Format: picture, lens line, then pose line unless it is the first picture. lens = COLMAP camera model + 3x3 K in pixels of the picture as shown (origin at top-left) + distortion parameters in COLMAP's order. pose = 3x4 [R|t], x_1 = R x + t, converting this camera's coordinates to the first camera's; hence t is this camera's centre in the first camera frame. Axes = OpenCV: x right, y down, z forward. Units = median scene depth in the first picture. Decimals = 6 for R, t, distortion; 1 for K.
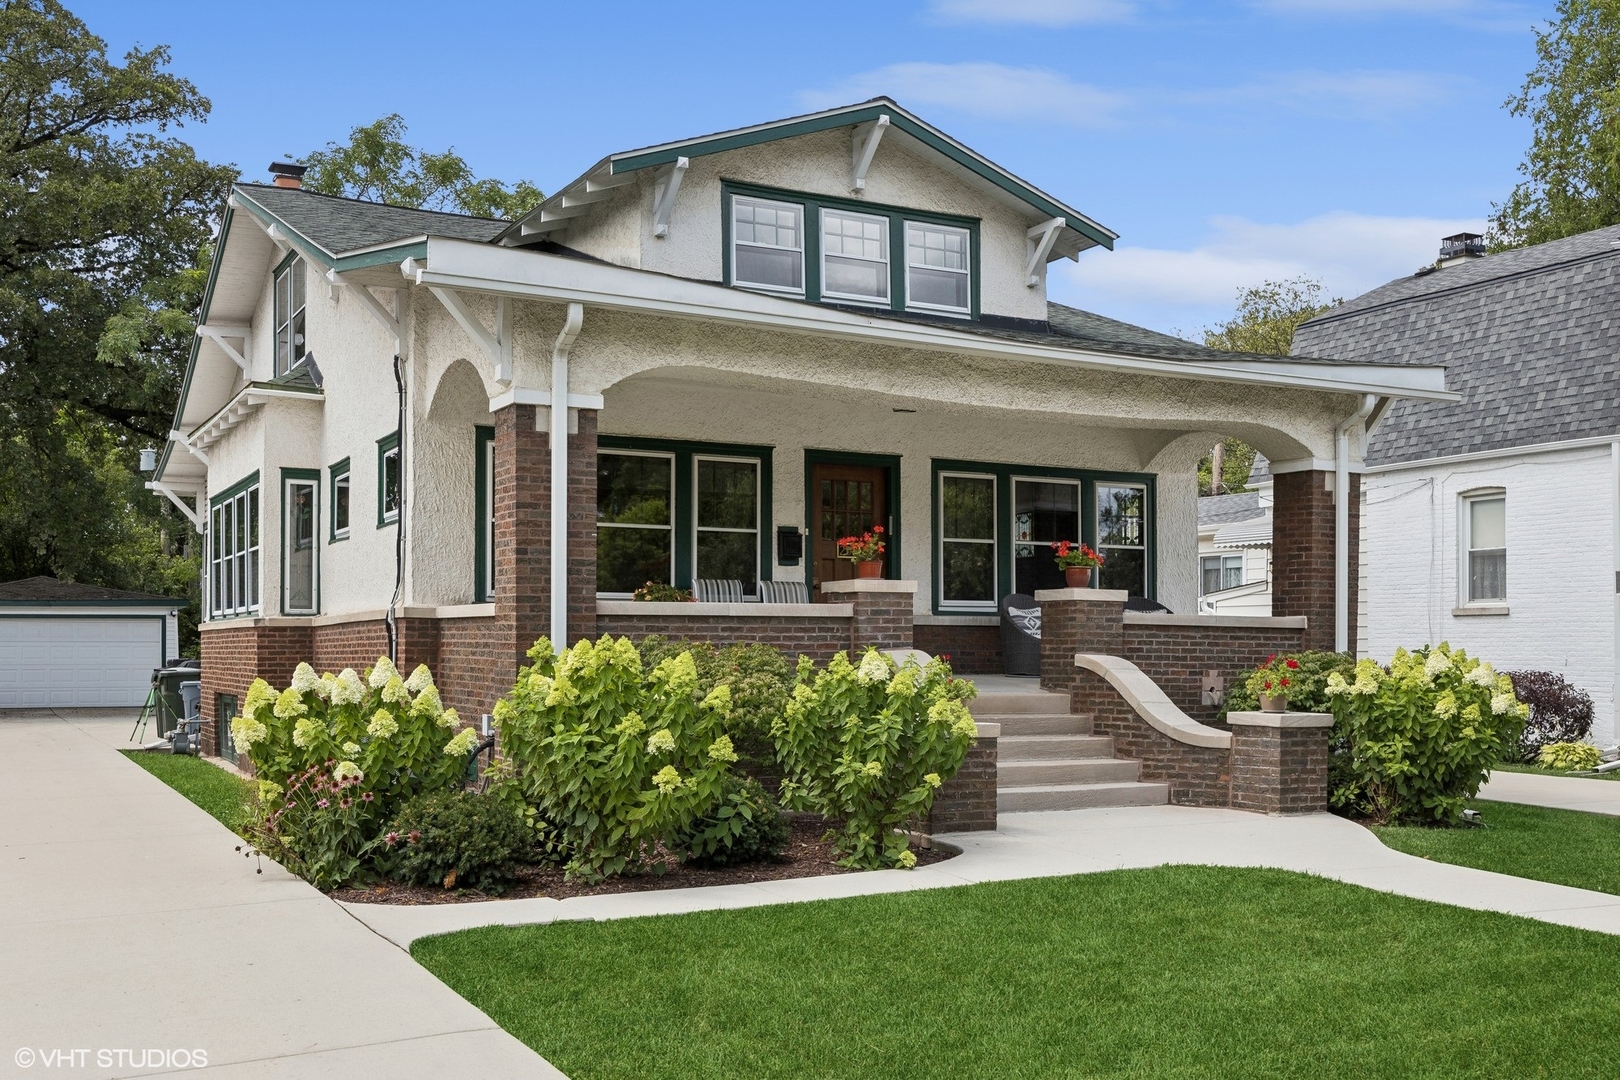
lens RADIAL K [[1621.8, 0, 809.8], [0, 1621.8, 664.8], [0, 0, 1]] dist [-0.004666, 0.002163]
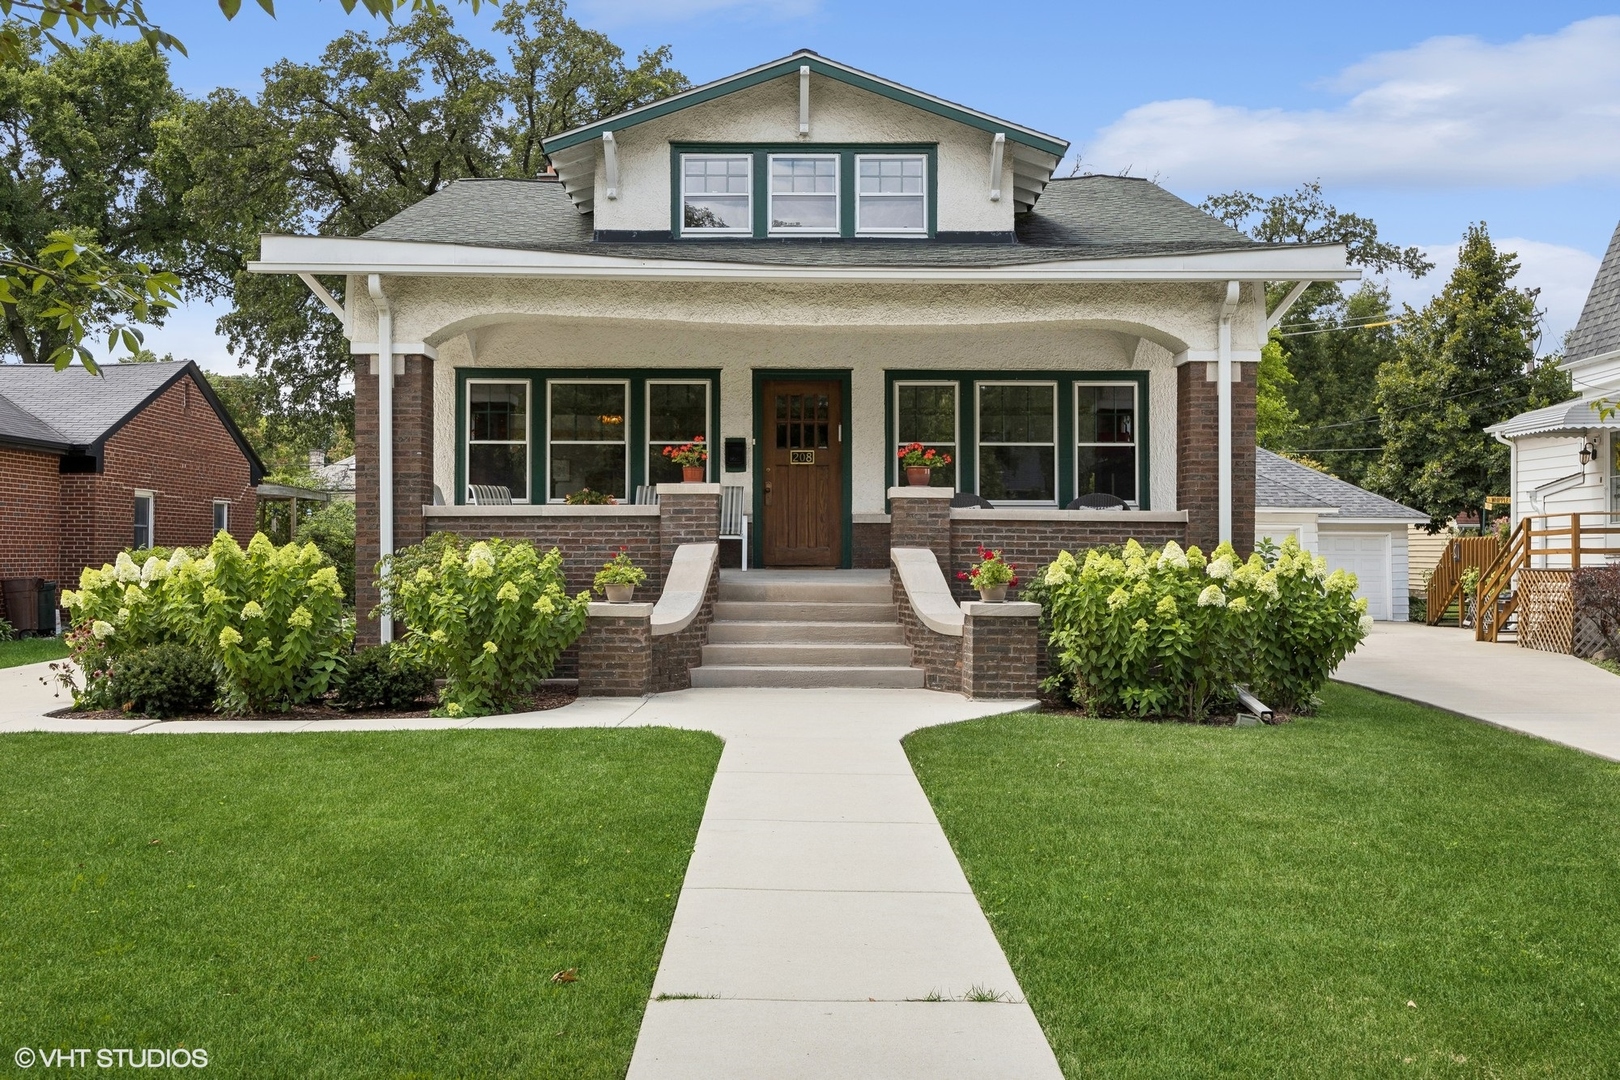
lens RADIAL K [[1602.9, 0, 805.3], [0, 1602.9, 560.0], [0, 0, 1]] dist [-0.000309, 0.011745]
pose [[0.883197, -0.000287, -0.469003, 0.574992], [-0.003837, 0.999962, -0.007837, 0.009414], [0.468987, 0.008721, 0.883162, 0.030397]]
